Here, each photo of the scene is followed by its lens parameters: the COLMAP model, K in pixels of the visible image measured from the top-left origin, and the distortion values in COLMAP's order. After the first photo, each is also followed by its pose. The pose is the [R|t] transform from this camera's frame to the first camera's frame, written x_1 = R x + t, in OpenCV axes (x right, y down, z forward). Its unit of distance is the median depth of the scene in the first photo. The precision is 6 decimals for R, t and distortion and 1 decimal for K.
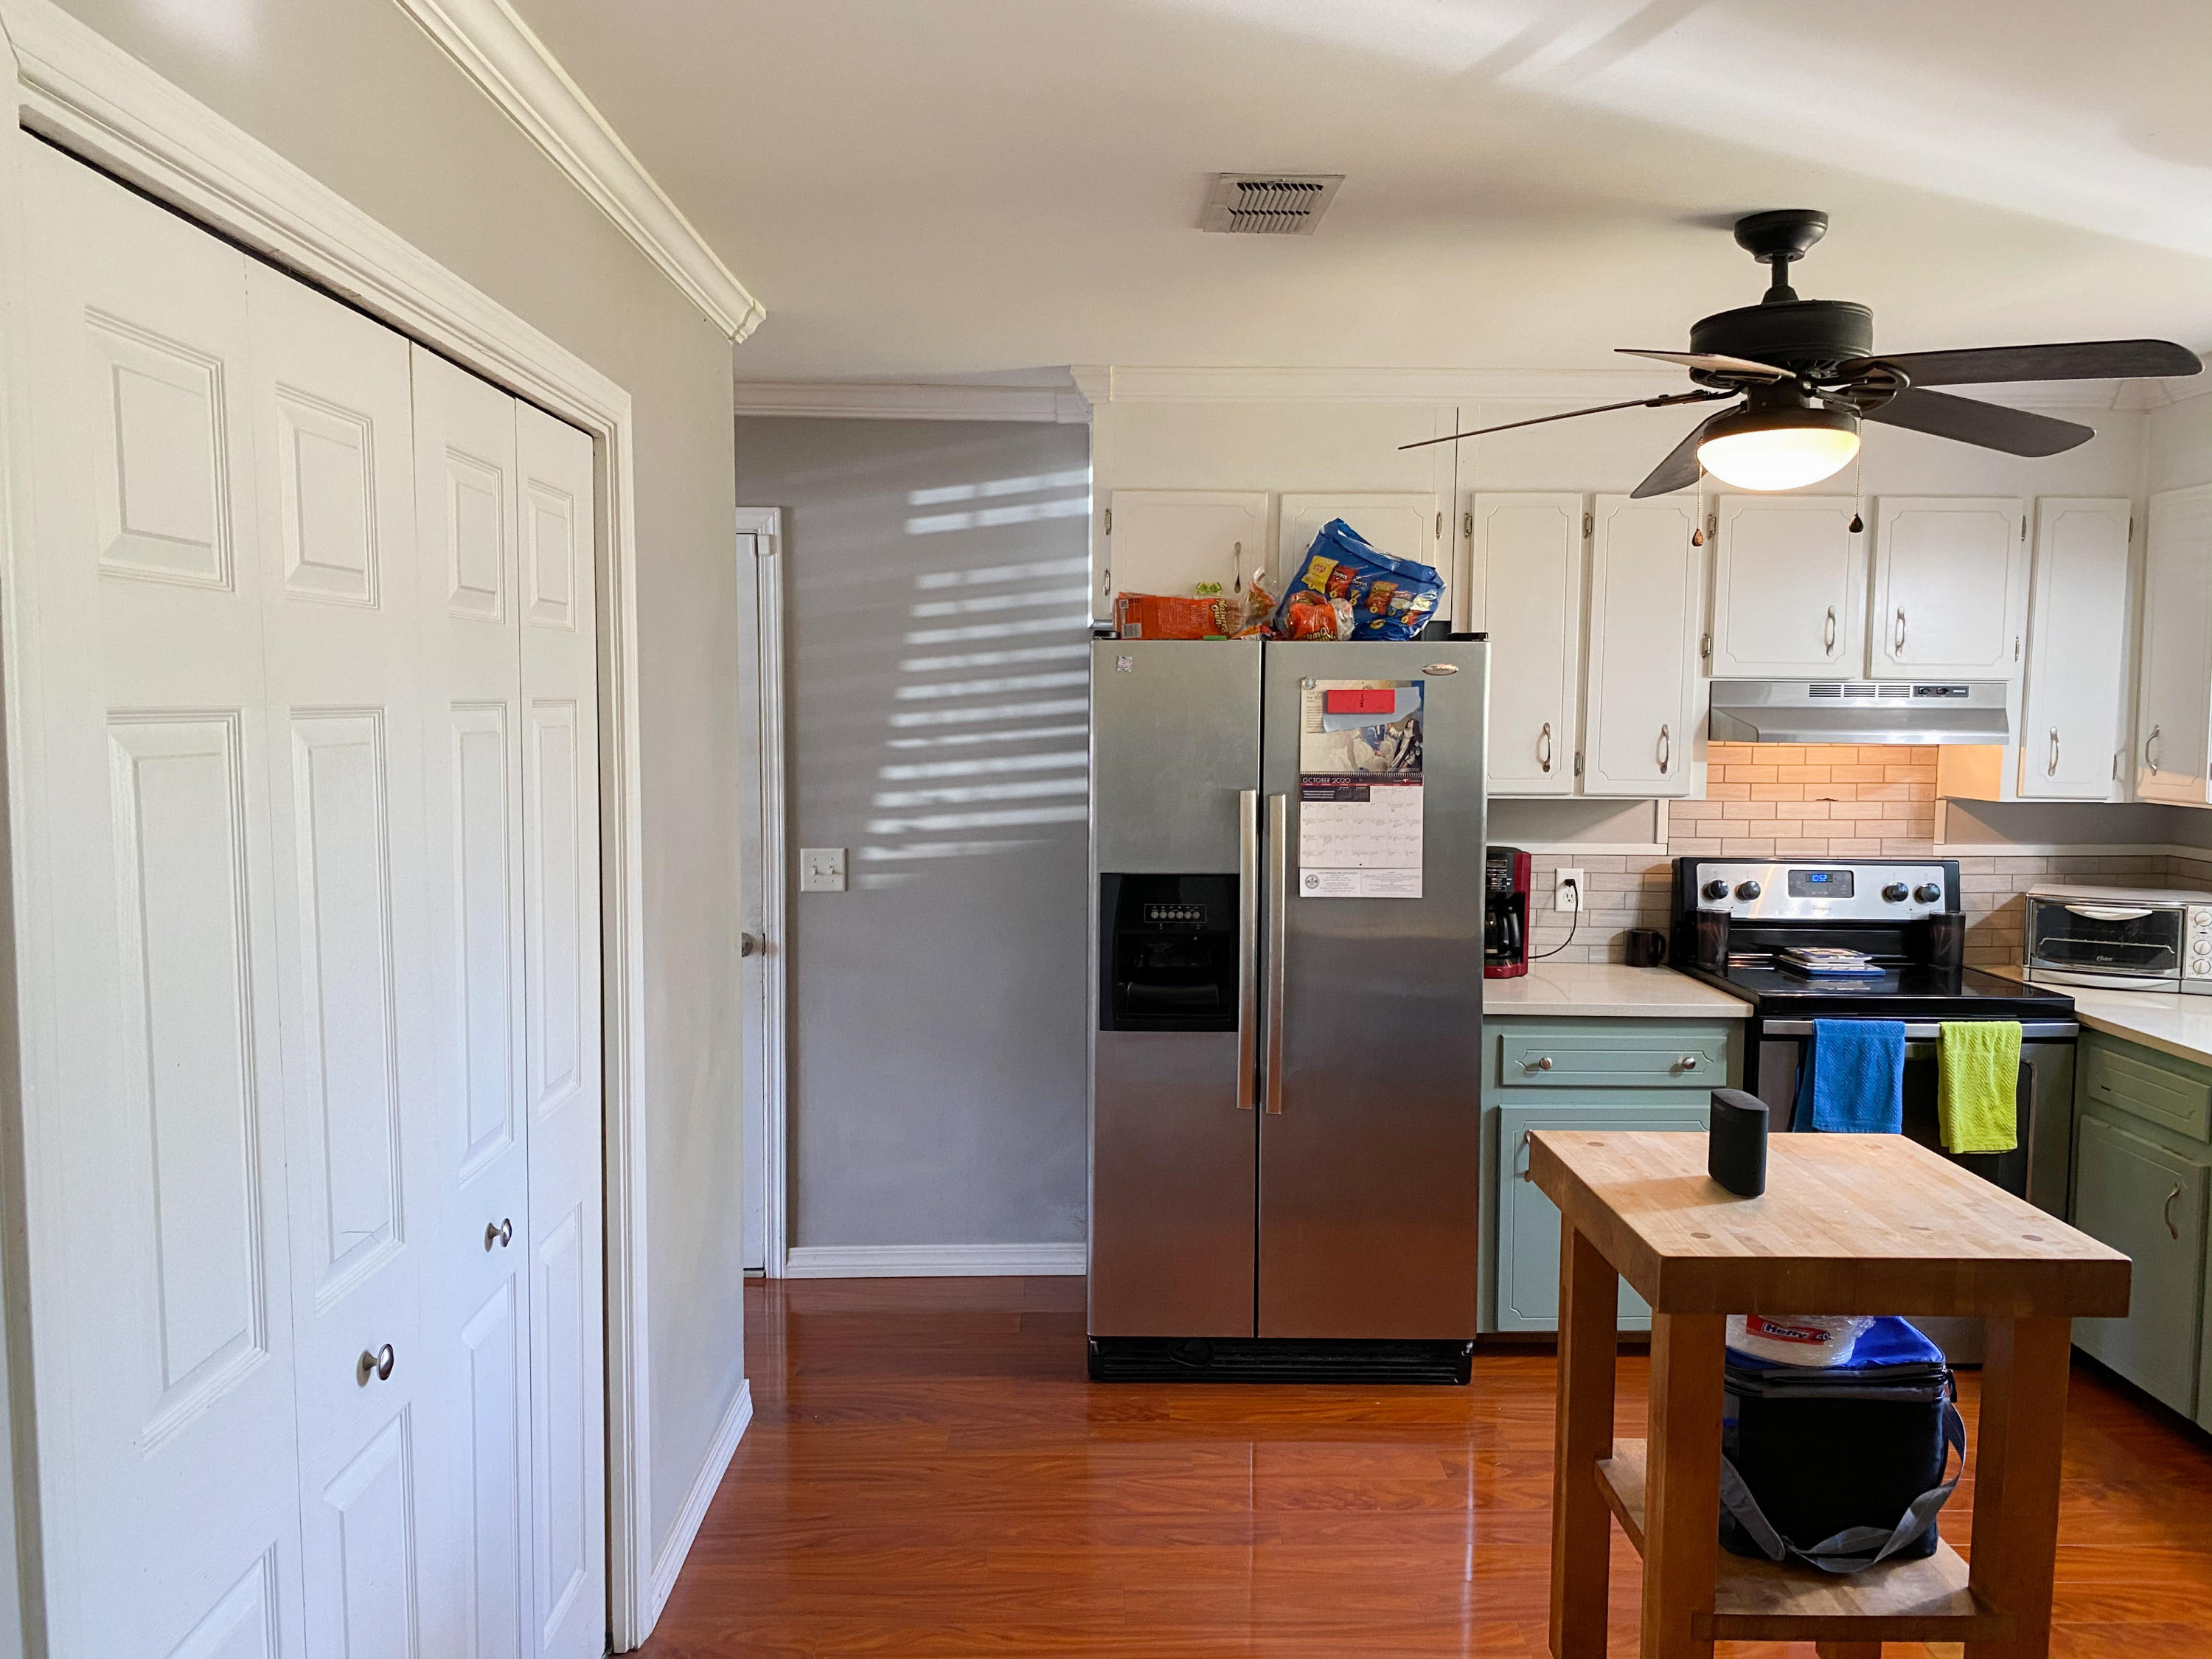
lens RADIAL K [[1730.0, 0, 1094.7], [0, 1730.0, 832.1], [0, 0, 1]] dist [0.058276, -0.061811]
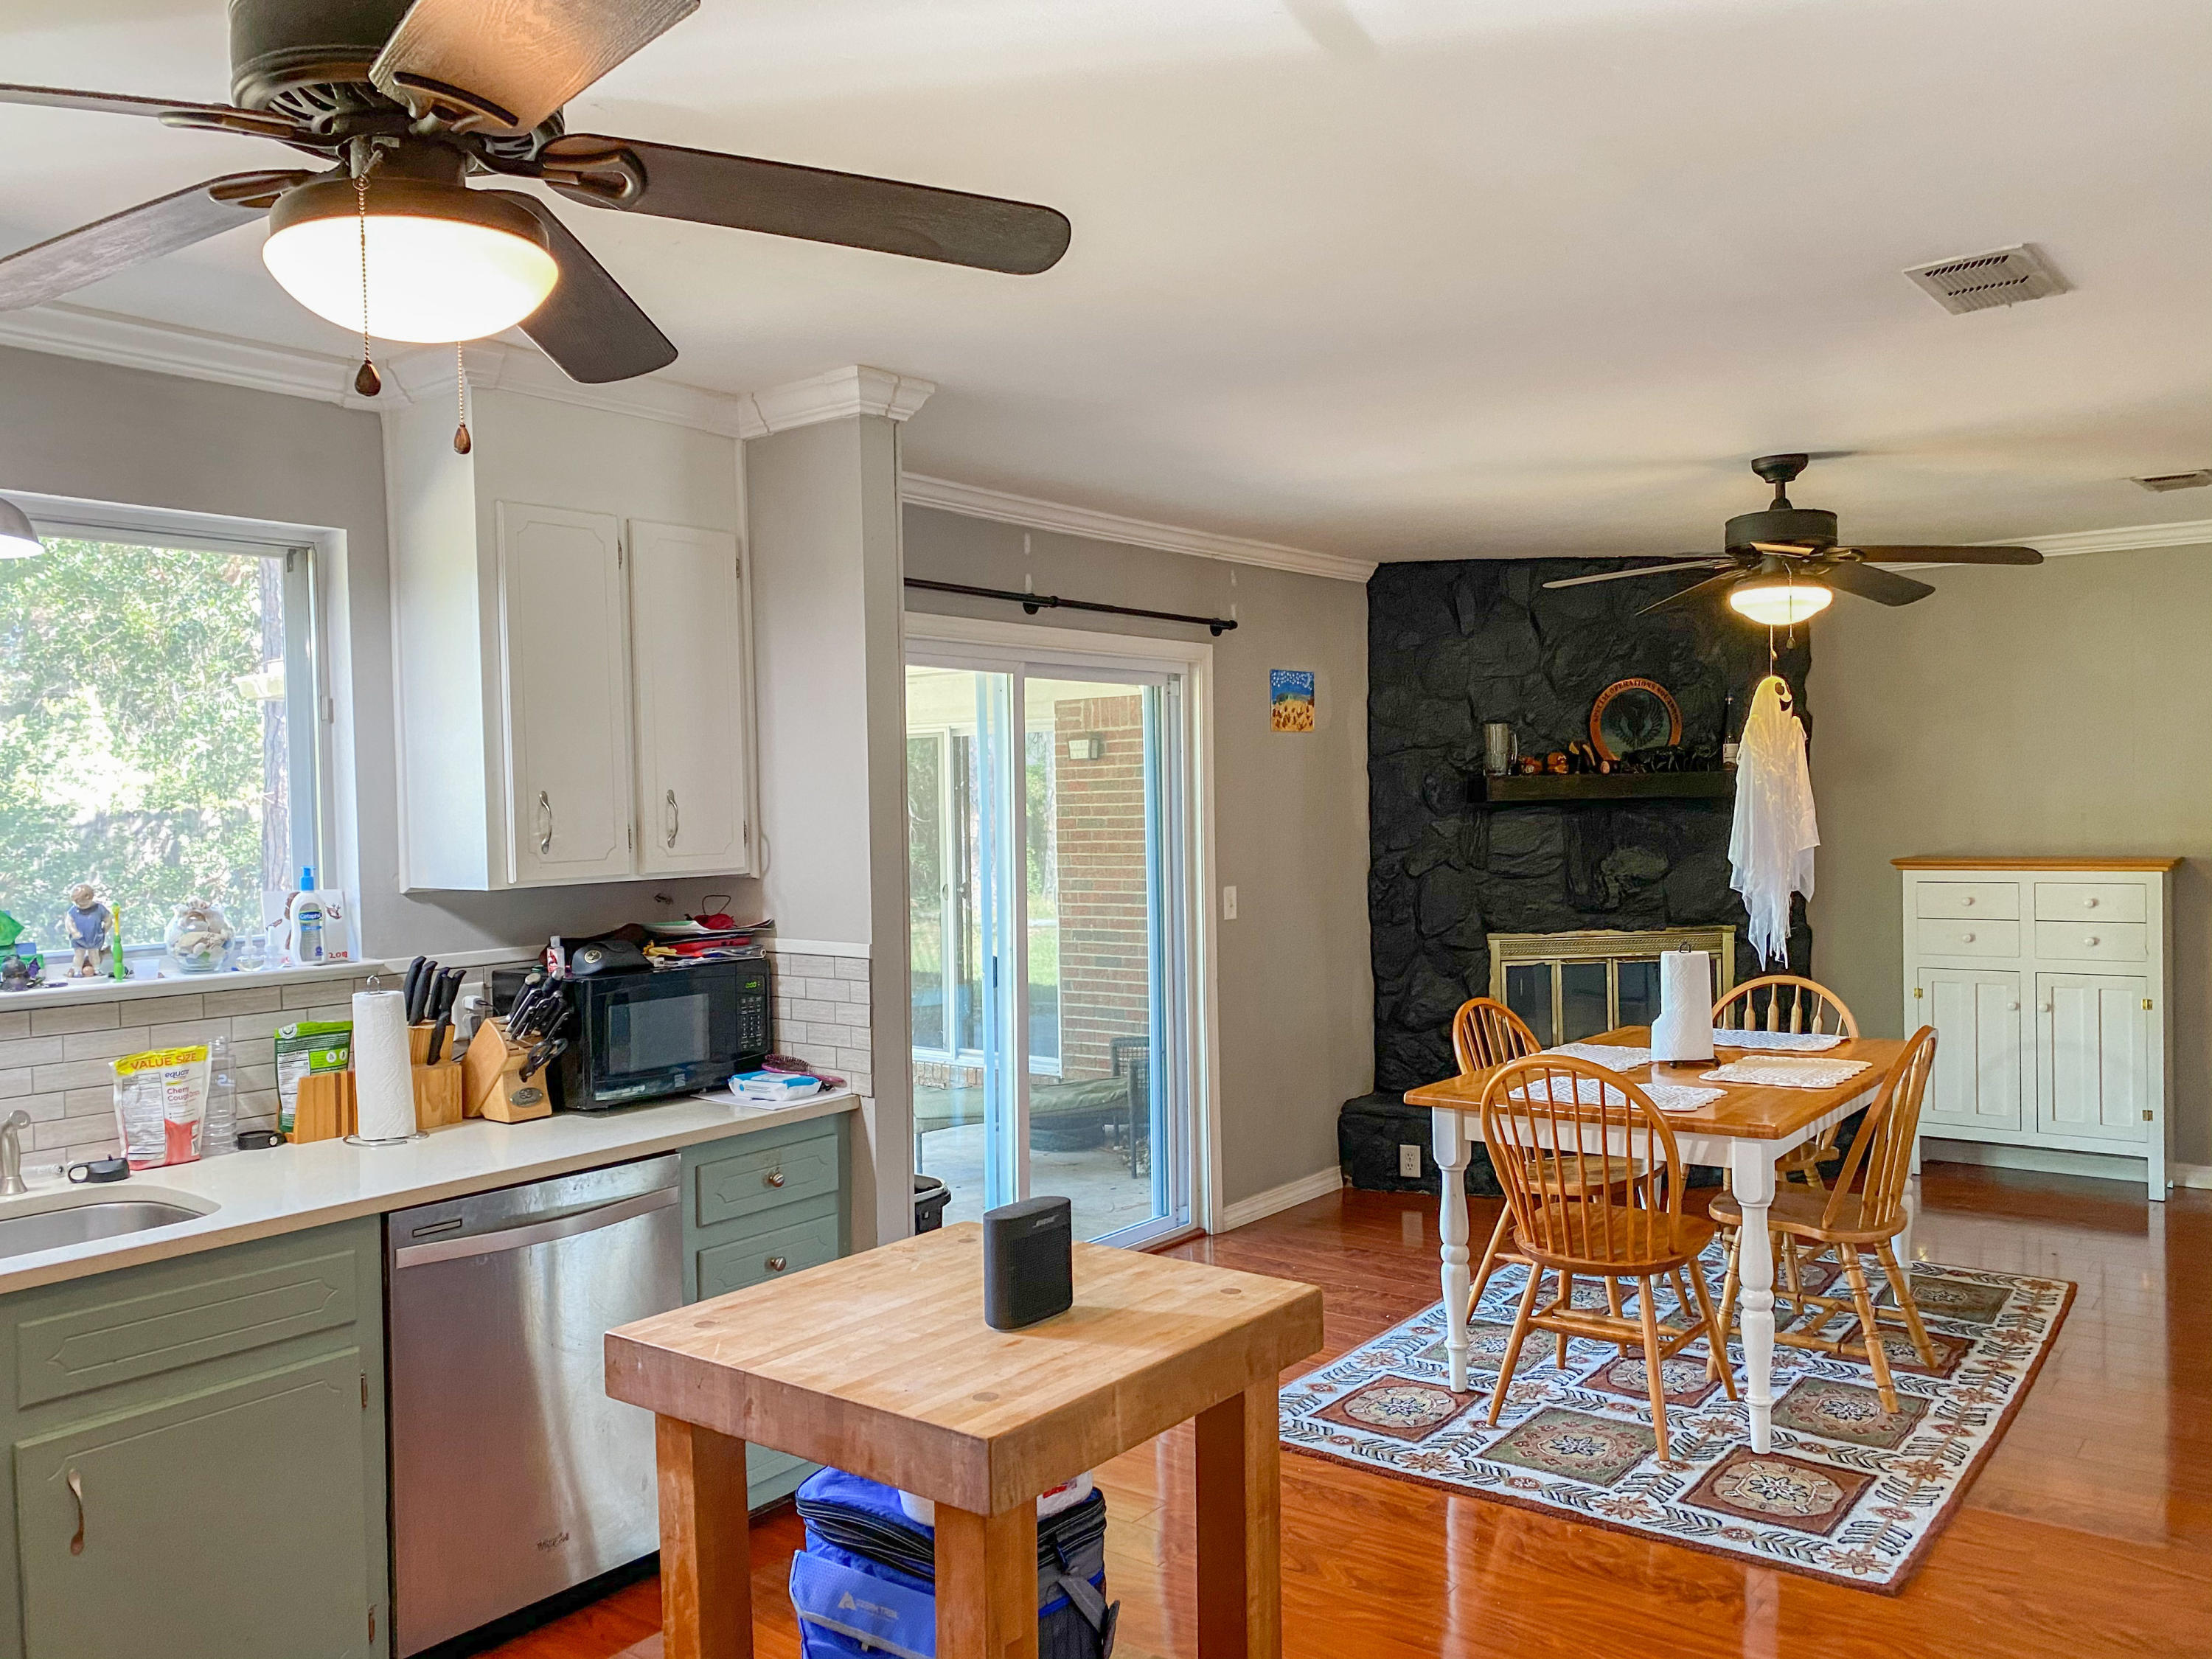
lens RADIAL K [[1730.0, 0, 1094.7], [0, 1730.0, 832.1], [0, 0, 1]] dist [0.058276, -0.061811]
pose [[-0.776362, -0.000771, 0.630287, -0.156080], [0.073001, 0.993159, 0.091134, -0.087559], [-0.626046, 0.116765, -0.770995, 1.590265]]
